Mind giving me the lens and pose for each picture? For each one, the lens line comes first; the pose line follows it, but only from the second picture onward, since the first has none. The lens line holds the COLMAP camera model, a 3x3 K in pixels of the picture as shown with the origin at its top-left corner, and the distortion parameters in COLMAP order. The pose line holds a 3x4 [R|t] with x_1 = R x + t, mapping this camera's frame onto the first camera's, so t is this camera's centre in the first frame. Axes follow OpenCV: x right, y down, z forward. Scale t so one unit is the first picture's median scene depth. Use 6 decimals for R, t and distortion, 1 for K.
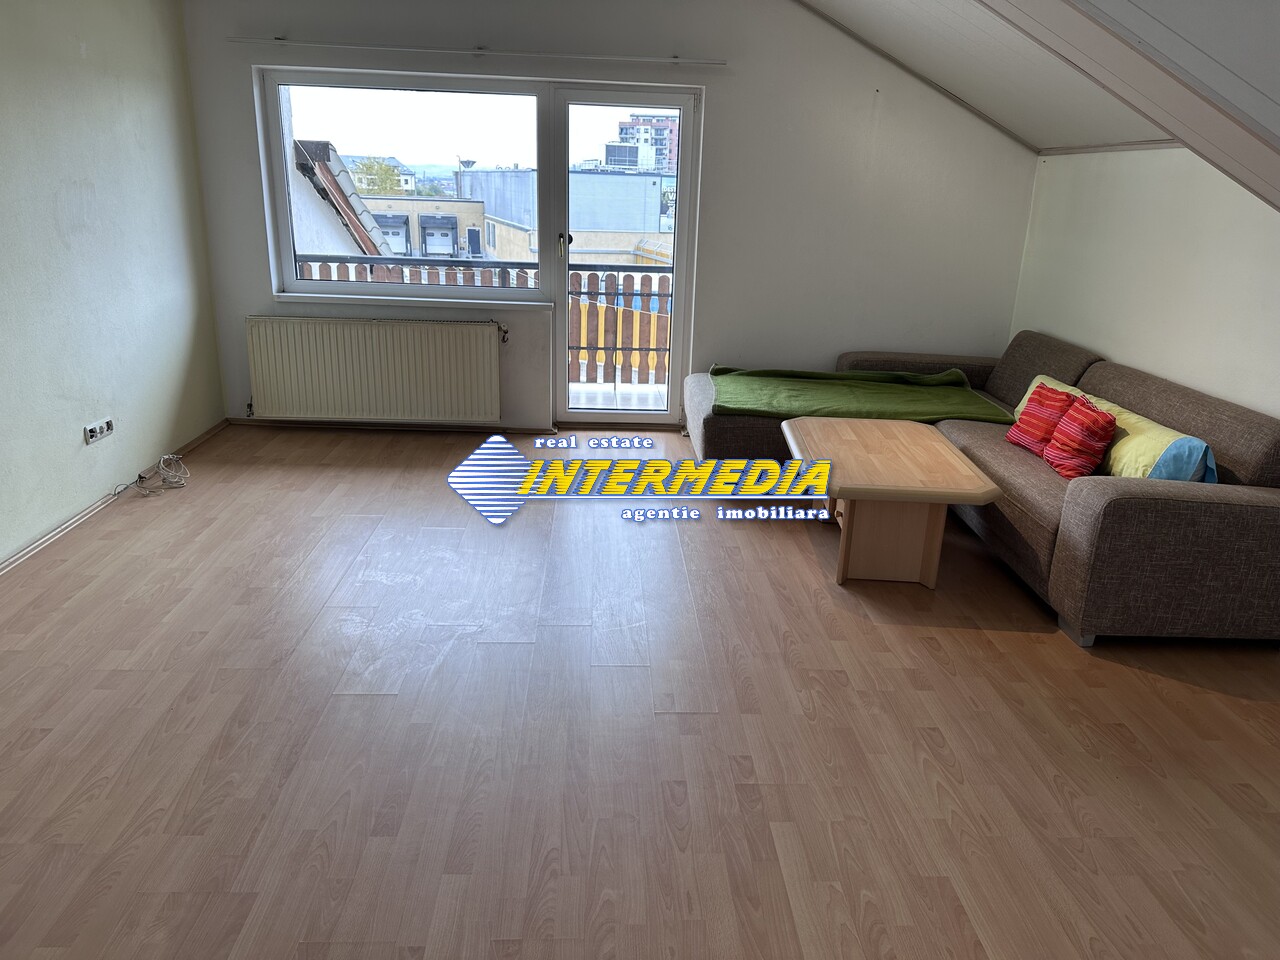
lens RADIAL K [[883.3, 0, 640.0], [0, 883.3, 480.0], [0, 0, 1]] dist [0.075138, -0.107374]
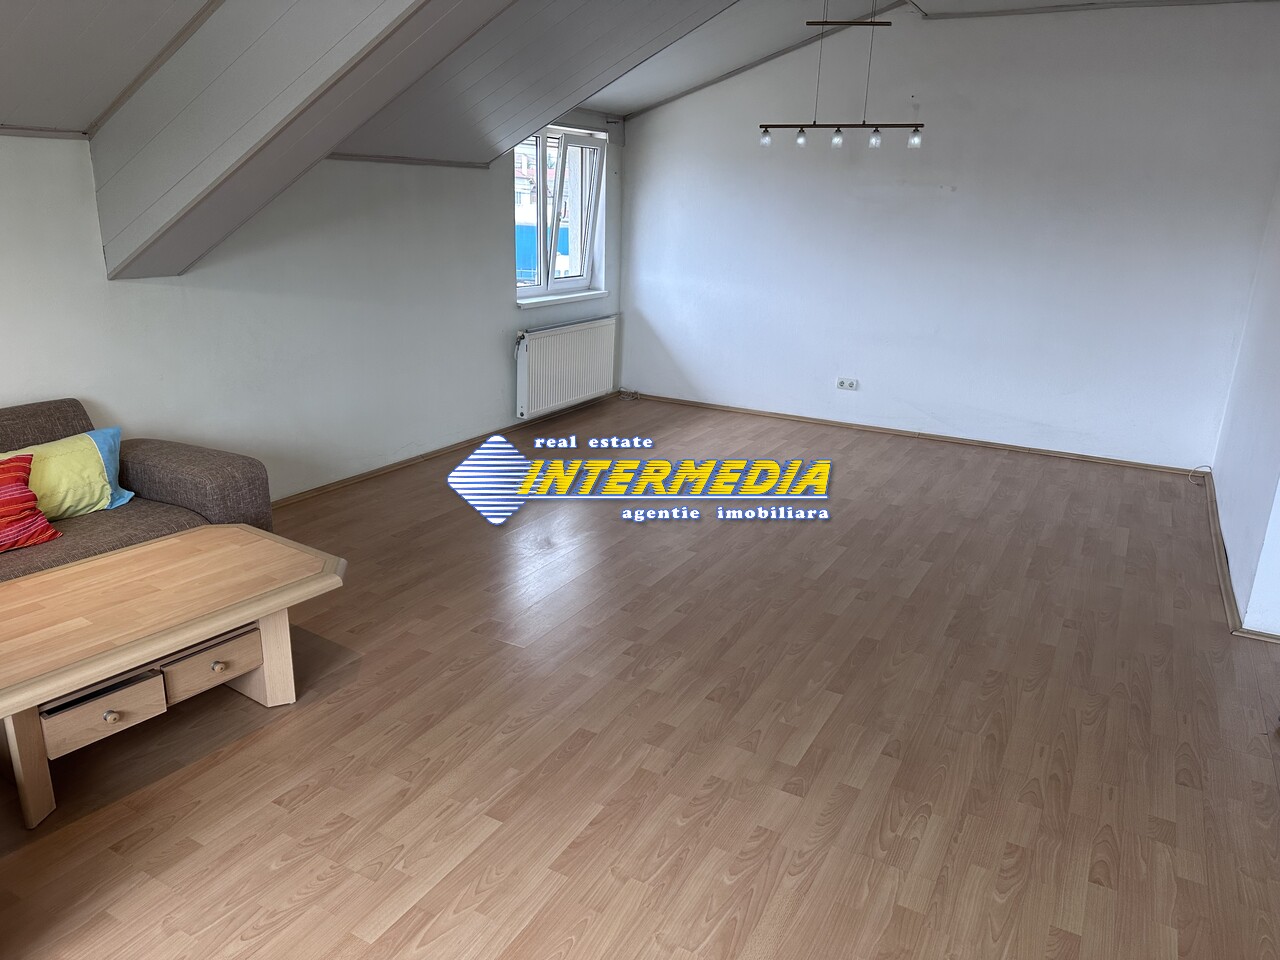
lens RADIAL K [[888.4, 0, 640.0], [0, 888.4, 480.0], [0, 0, 1]] dist [0.095138, -0.154187]
pose [[-0.845463, -0.214101, 0.489237, -0.450952], [0.110417, 0.826238, 0.552394, -0.530068], [-0.522494, 0.521049, -0.674913, 1.475494]]
